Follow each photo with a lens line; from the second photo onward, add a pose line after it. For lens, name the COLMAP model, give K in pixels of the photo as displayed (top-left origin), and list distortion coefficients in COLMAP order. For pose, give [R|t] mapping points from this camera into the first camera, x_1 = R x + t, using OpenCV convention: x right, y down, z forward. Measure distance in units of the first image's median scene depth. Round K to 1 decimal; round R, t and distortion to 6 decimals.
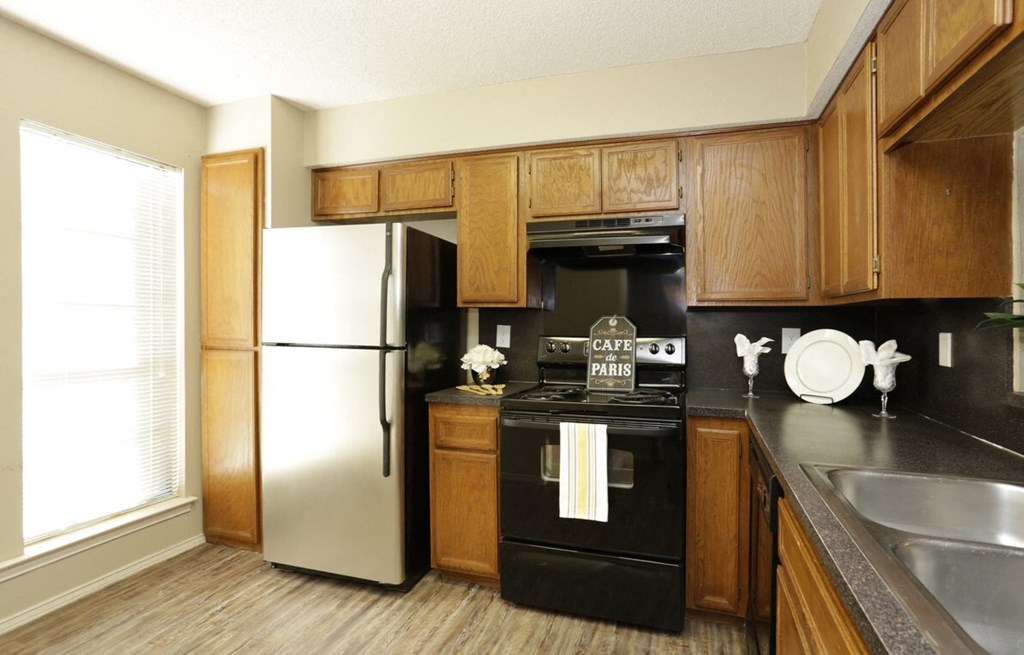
lens RADIAL K [[501.6, 0, 515.5], [0, 501.6, 312.4], [0, 0, 1]] dist [0.000607, 0.000059]
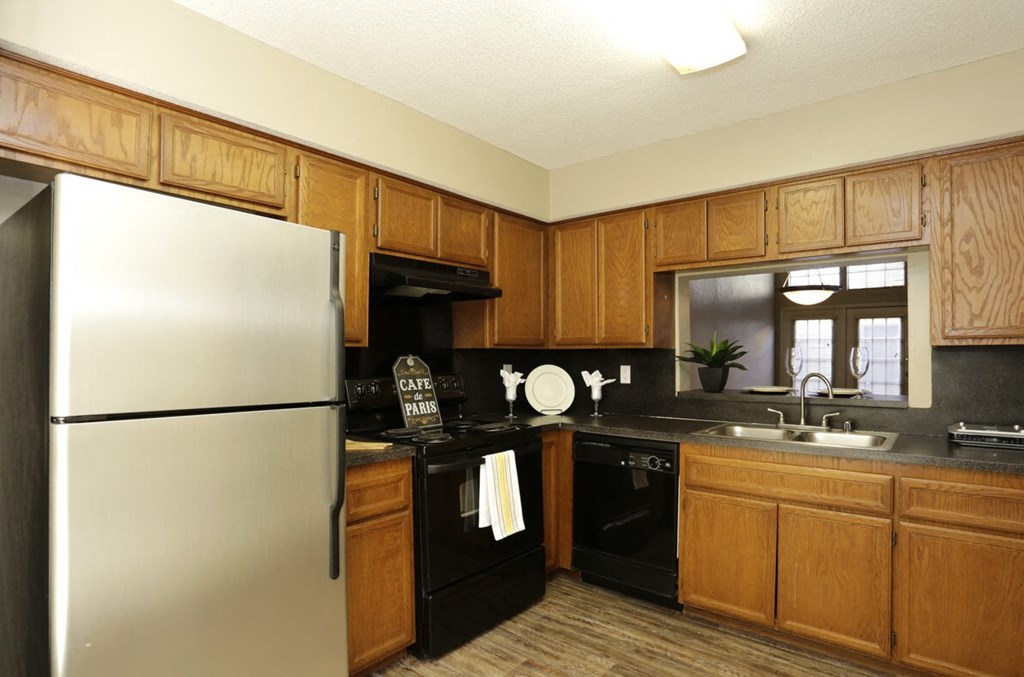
lens RADIAL K [[561.1, 0, 512.0], [0, 561.1, 338.5], [0, 0, 1]] dist [-0.022761, 0.000470]
pose [[0.365331, 0.026734, 0.930494, -0.849547], [-0.012109, 0.999639, -0.023966, -0.003823], [-0.930799, -0.002512, 0.365523, 0.422603]]
